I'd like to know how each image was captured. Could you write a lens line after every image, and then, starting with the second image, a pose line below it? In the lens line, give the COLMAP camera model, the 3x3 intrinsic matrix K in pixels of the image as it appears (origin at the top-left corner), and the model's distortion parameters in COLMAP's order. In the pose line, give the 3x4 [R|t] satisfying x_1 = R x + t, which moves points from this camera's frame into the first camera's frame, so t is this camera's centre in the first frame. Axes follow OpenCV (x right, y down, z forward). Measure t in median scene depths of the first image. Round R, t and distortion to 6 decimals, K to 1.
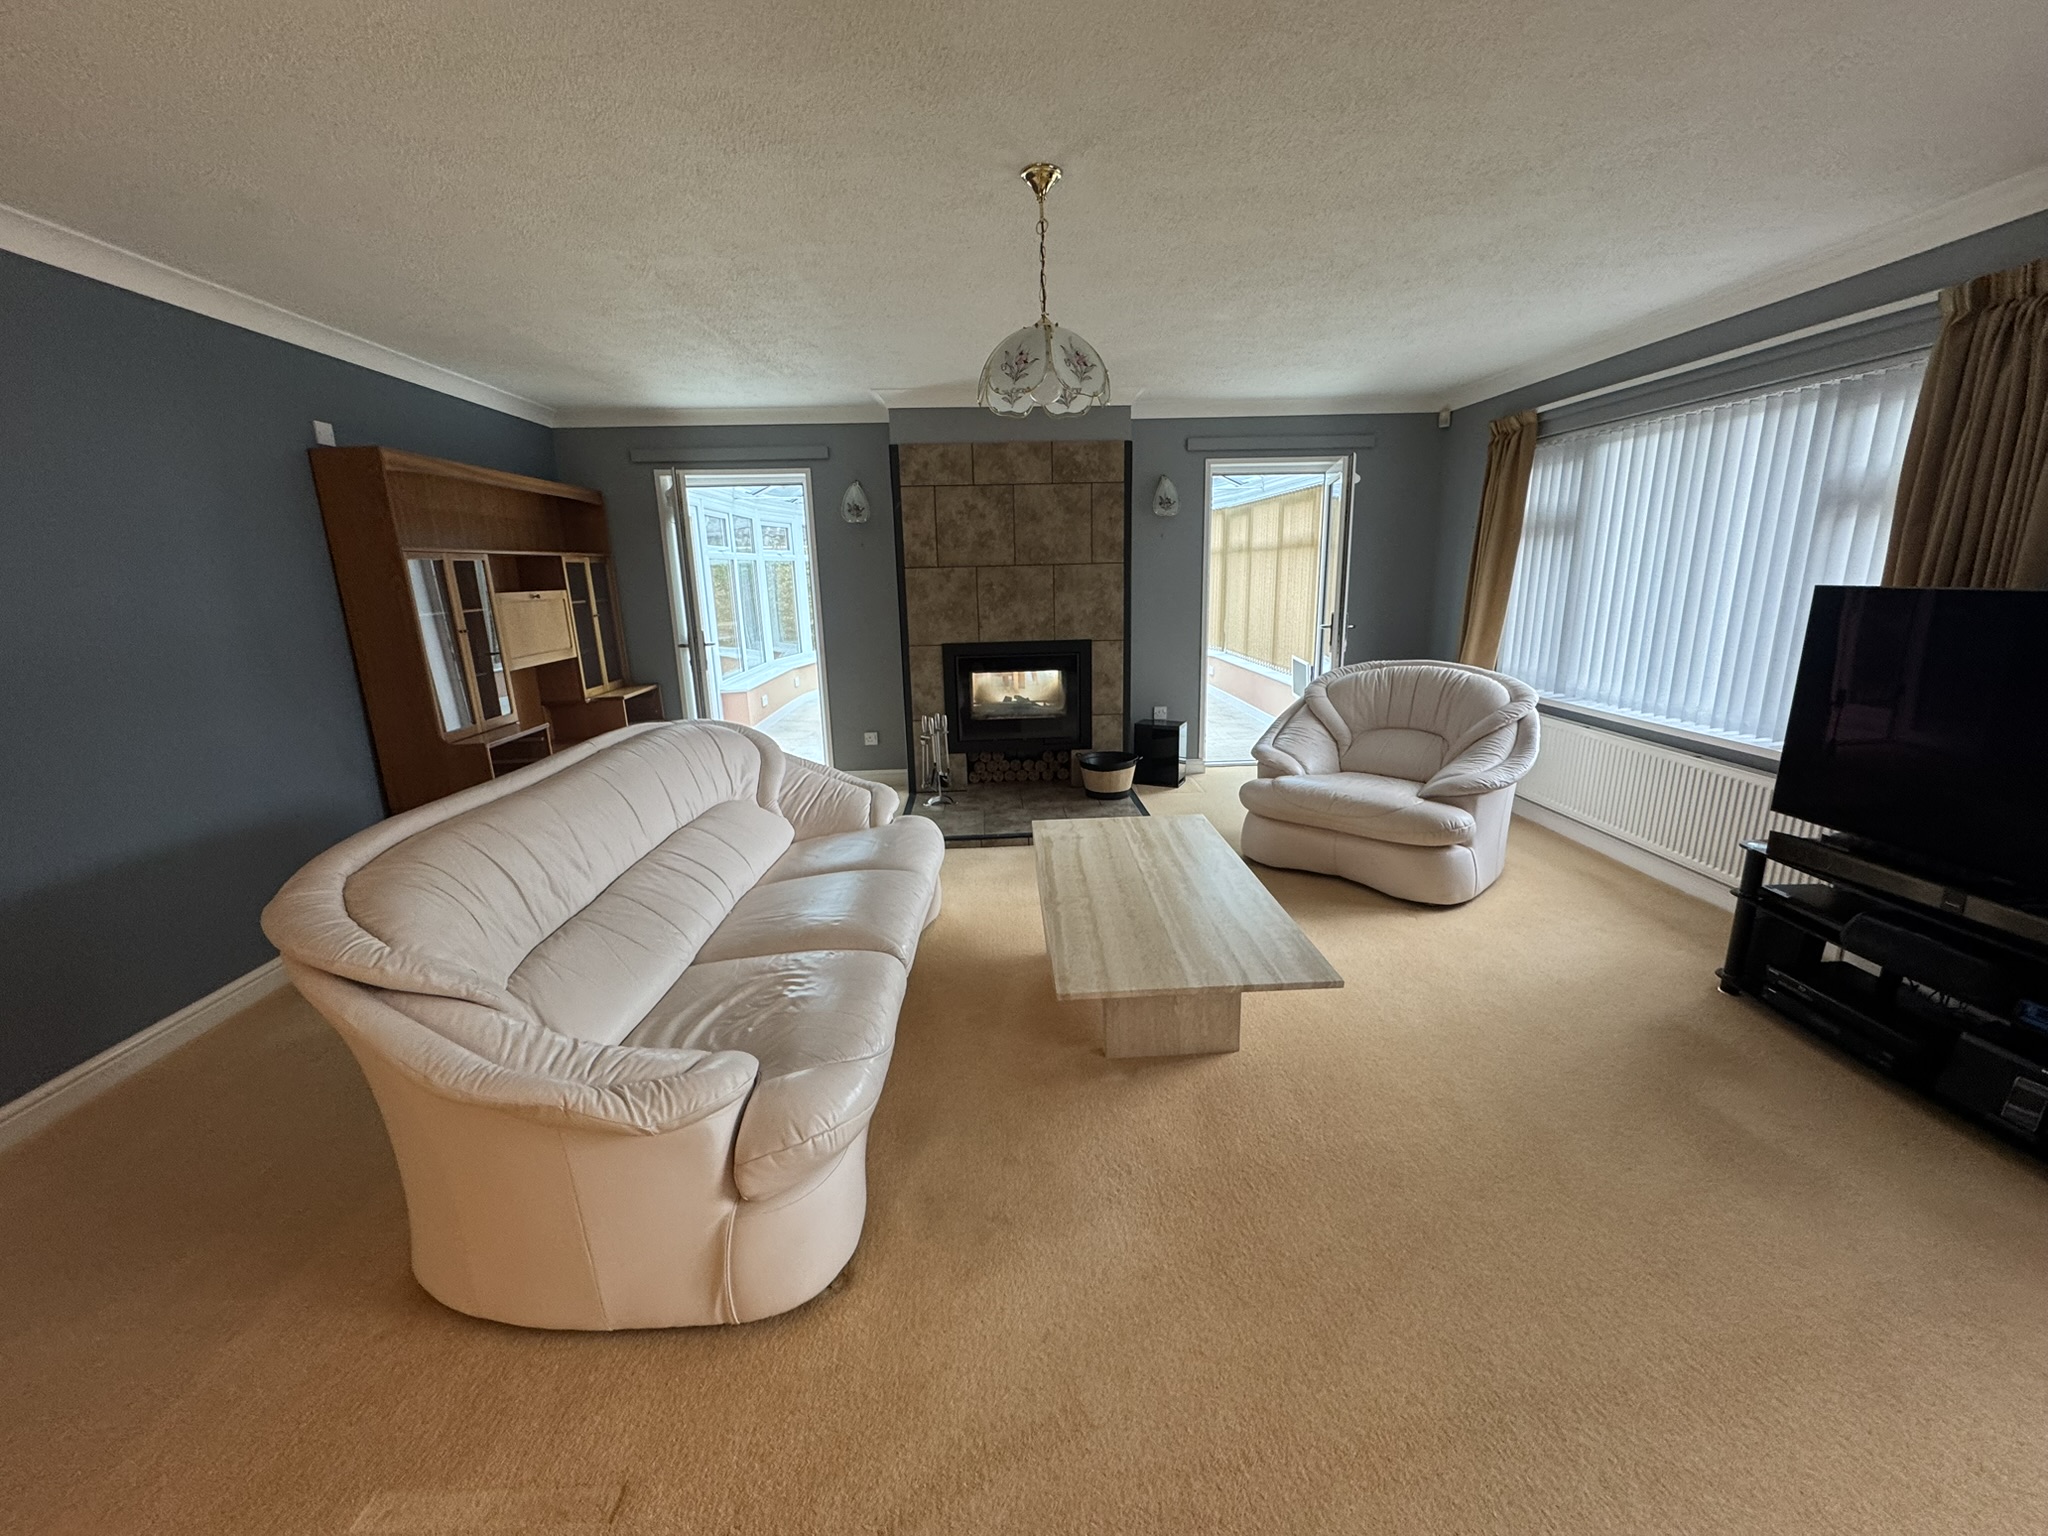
lens RADIAL K [[816.7, 0, 1029.5], [0, 816.7, 774.9], [0, 0, 1]] dist [-0.004382, 0.000488]
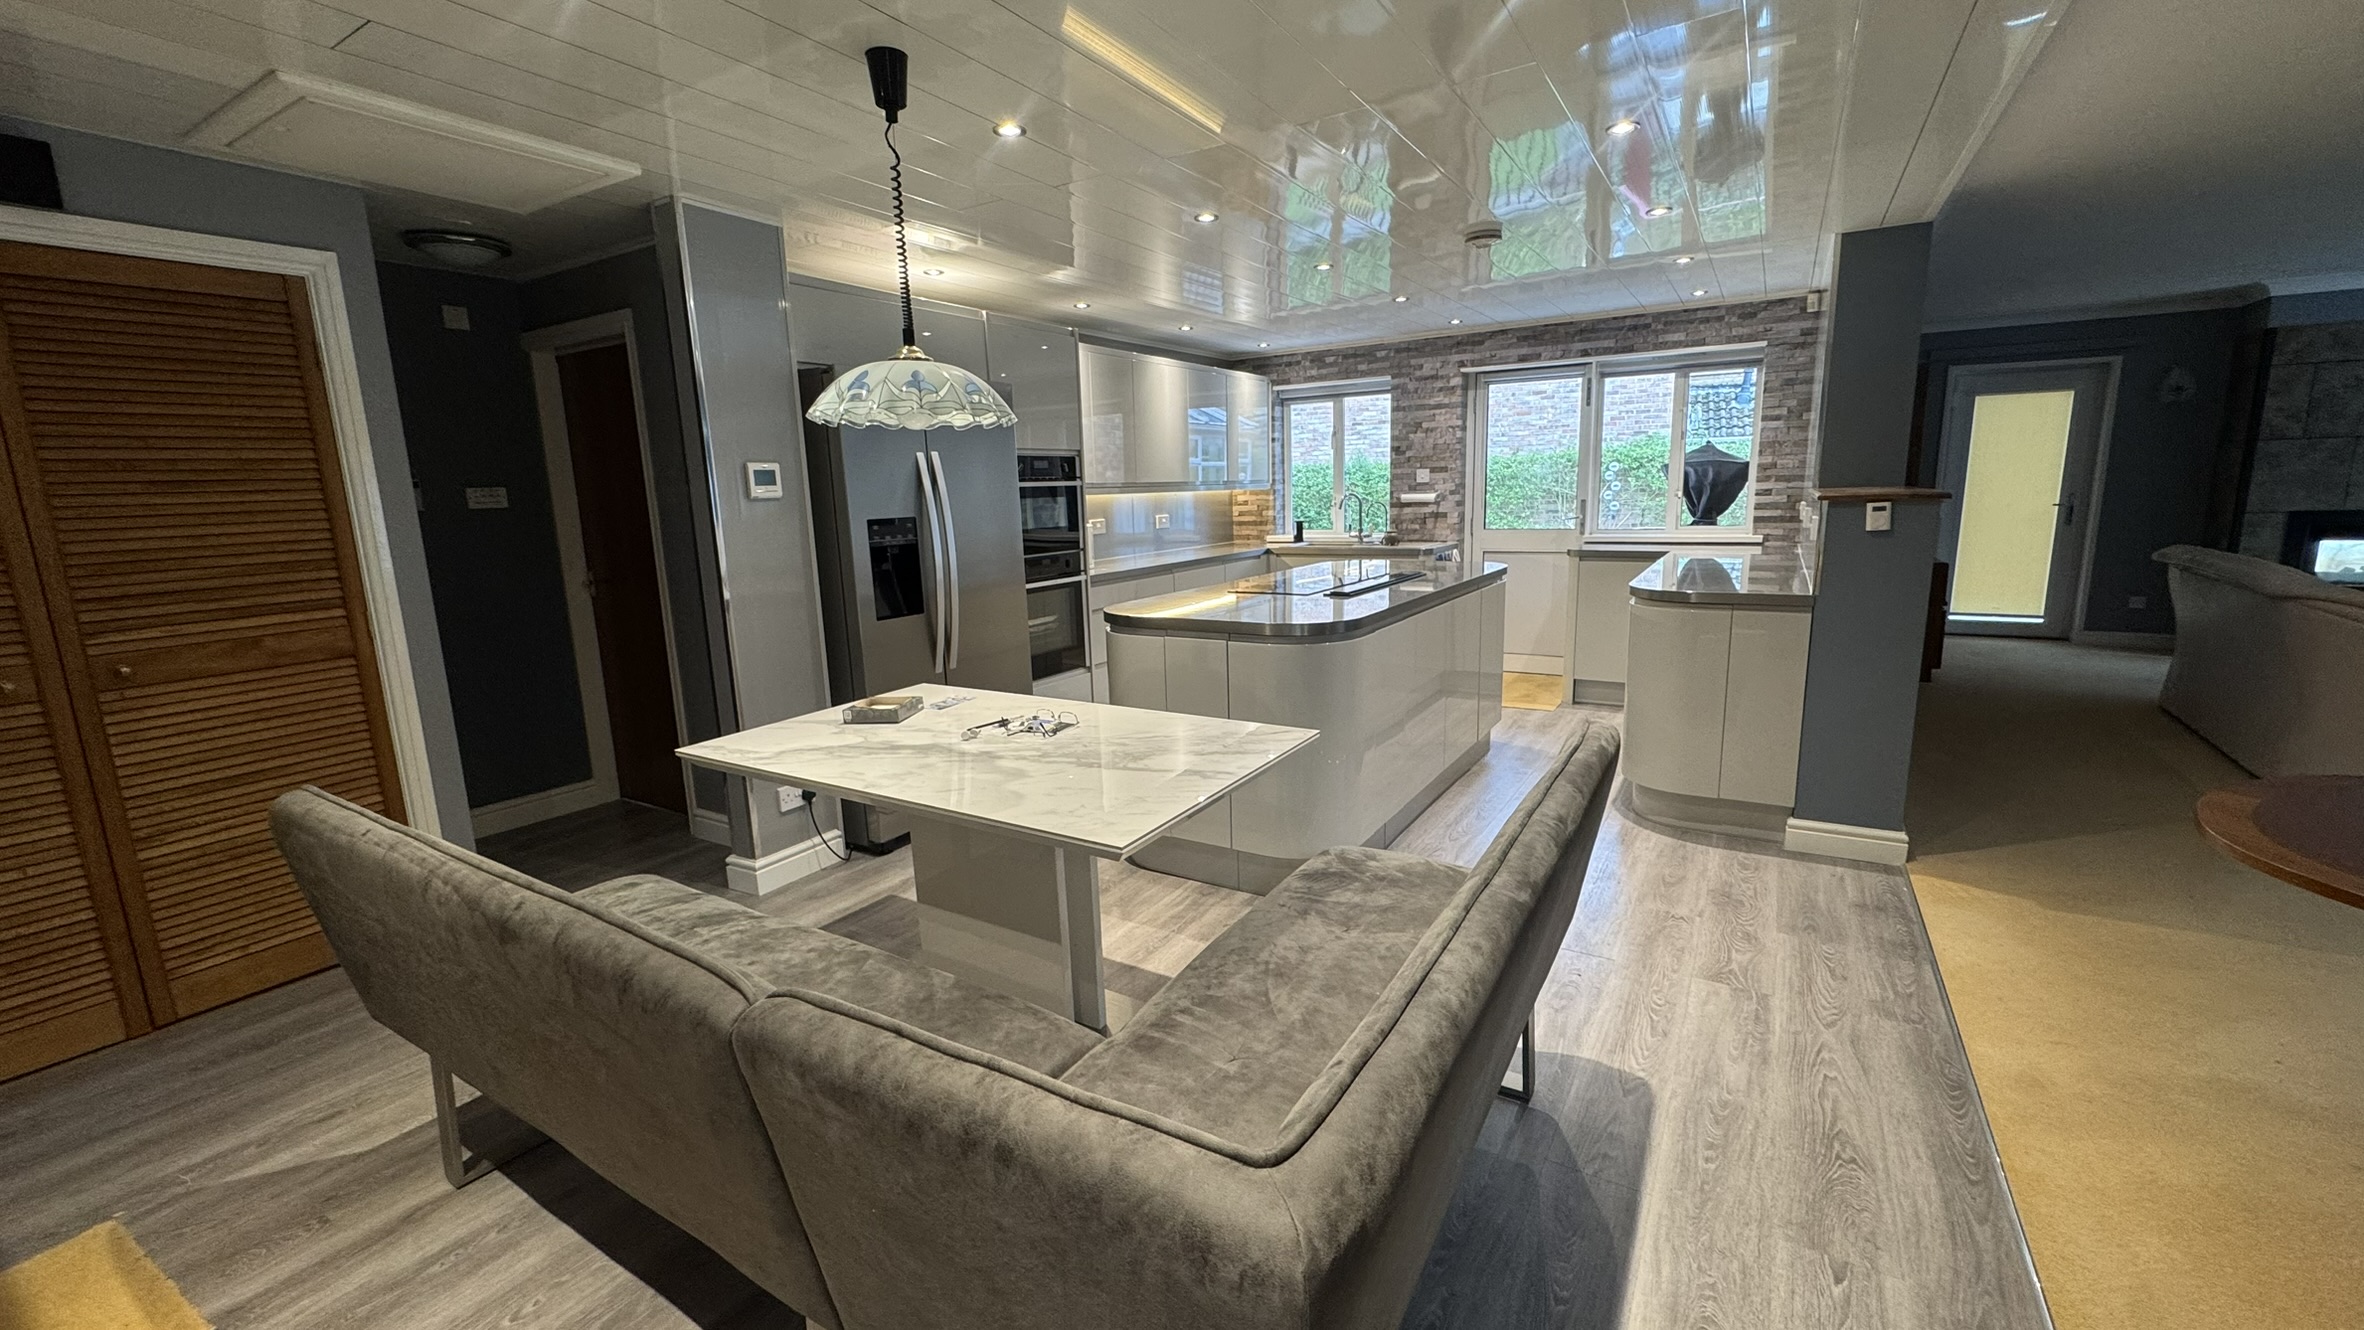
lens RADIAL K [[938.3, 0, 1182.7], [0, 938.3, 657.8], [0, 0, 1]] dist [-0.001657, -0.000357]
pose [[0.823395, 0.102296, -0.558172, -0.608751], [-0.131310, 0.991268, -0.012034, 0.235957], [0.552067, 0.083202, 0.829638, -0.796214]]
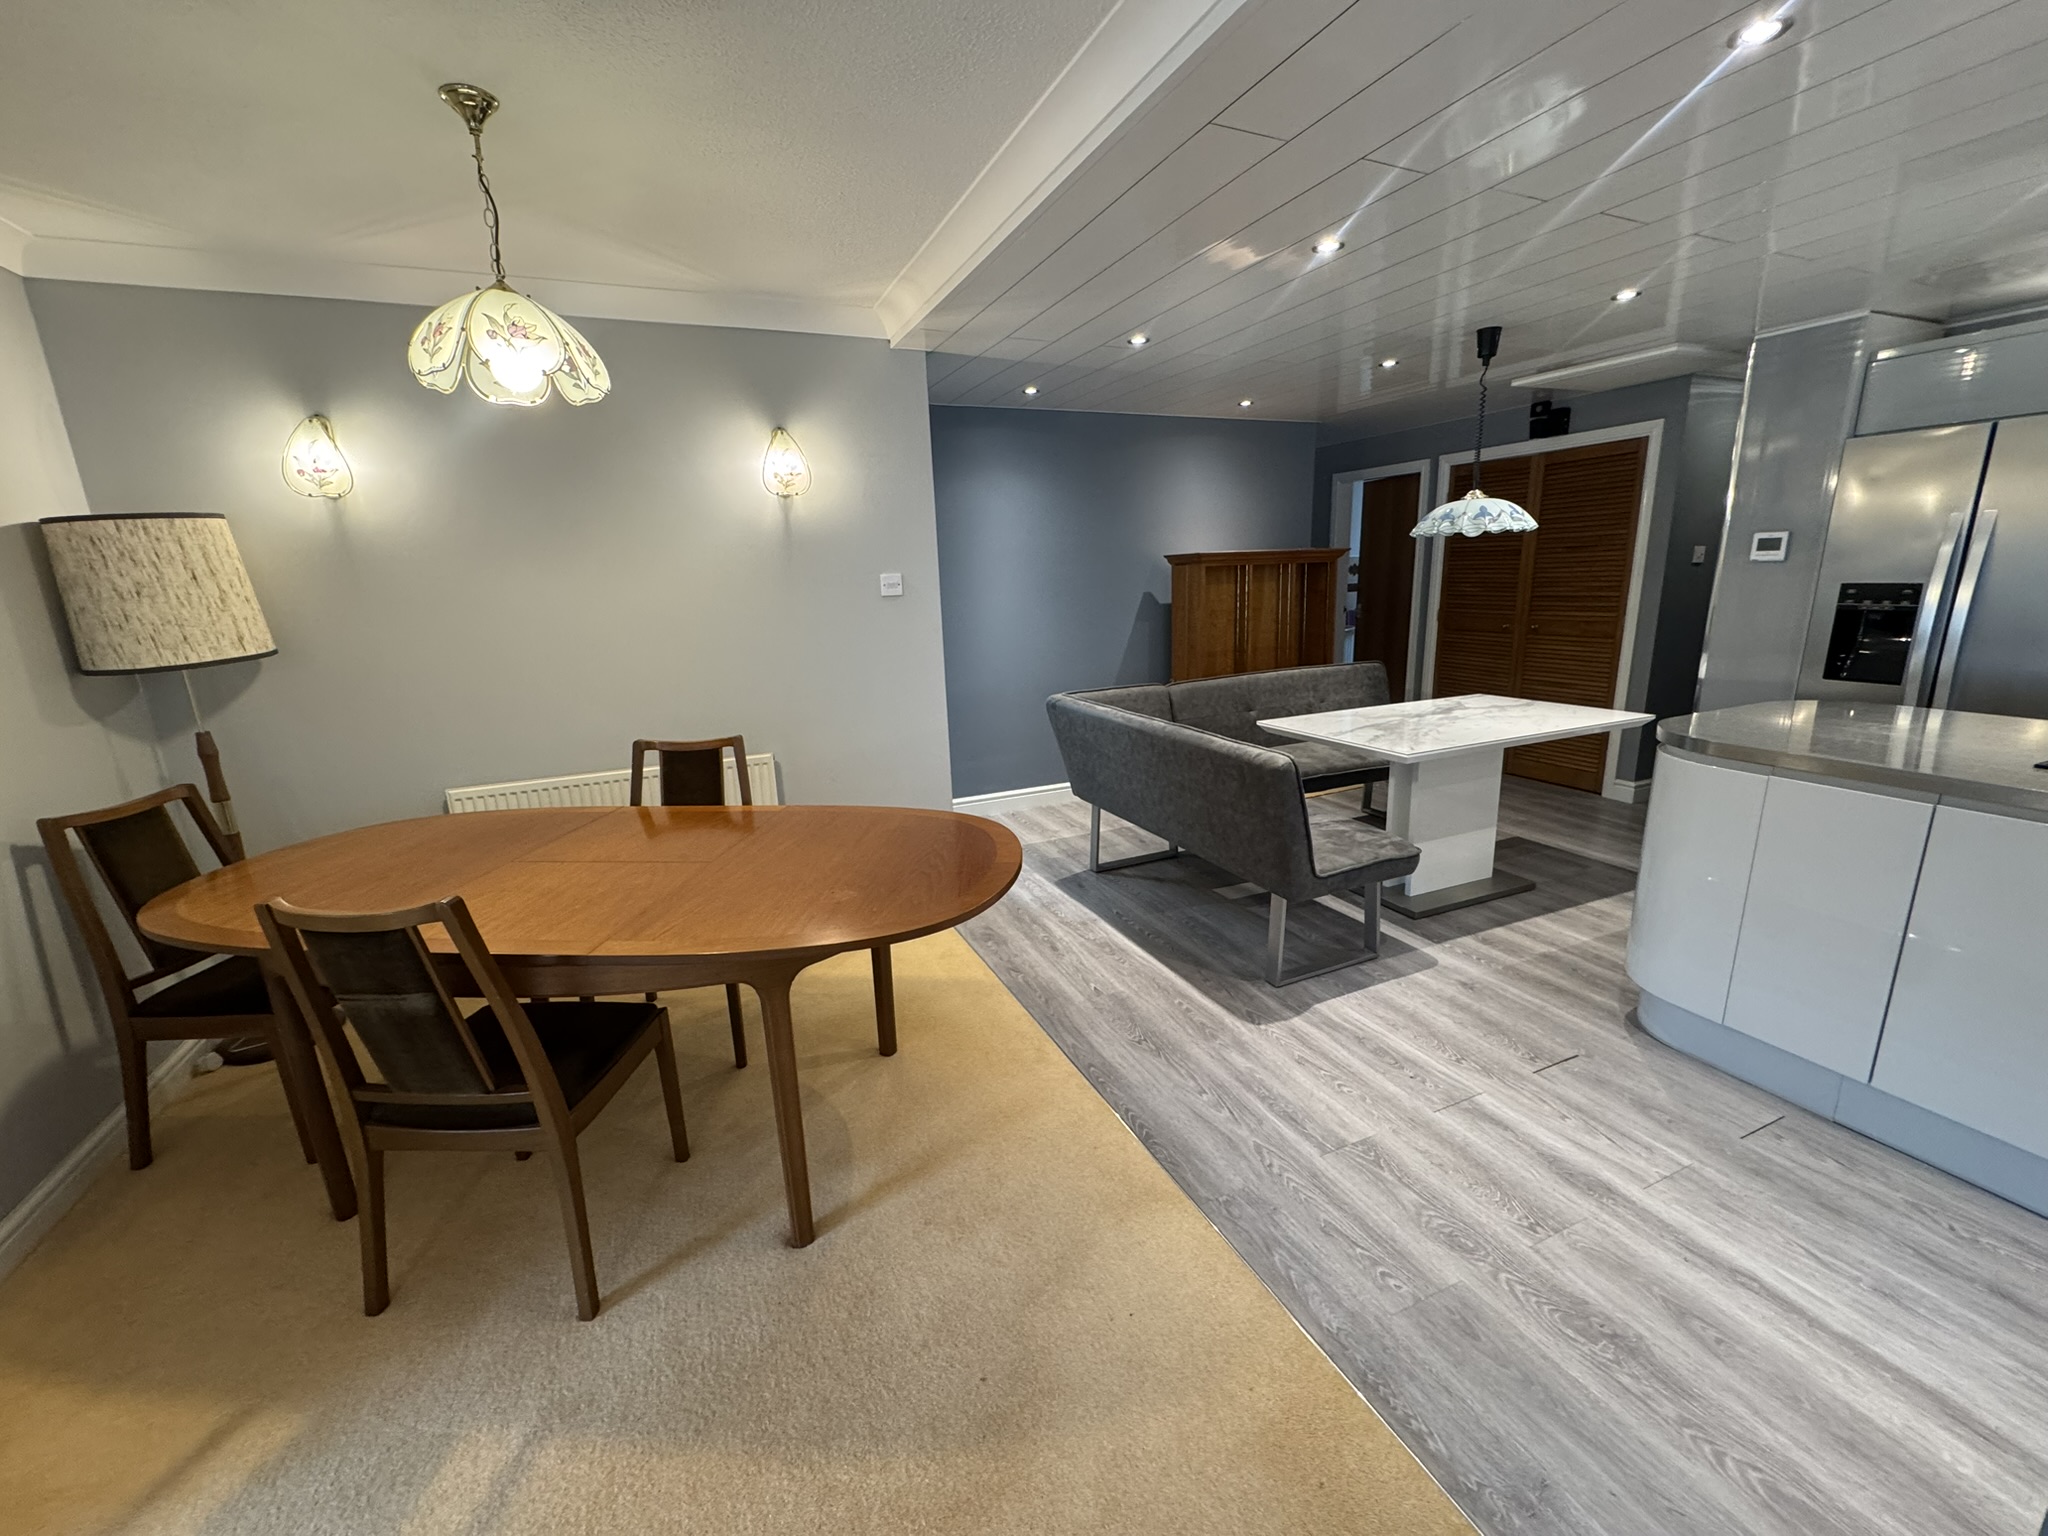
lens RADIAL K [[816.7, 0, 1023.4], [0, 816.7, 764.1], [0, 0, 1]] dist [-0.004382, 0.000488]
pose [[-0.932704, 0.135788, -0.334104, -0.358628], [-0.035403, 0.887462, 0.459519, 0.008401], [0.358902, 0.440424, -0.822932, 0.012177]]
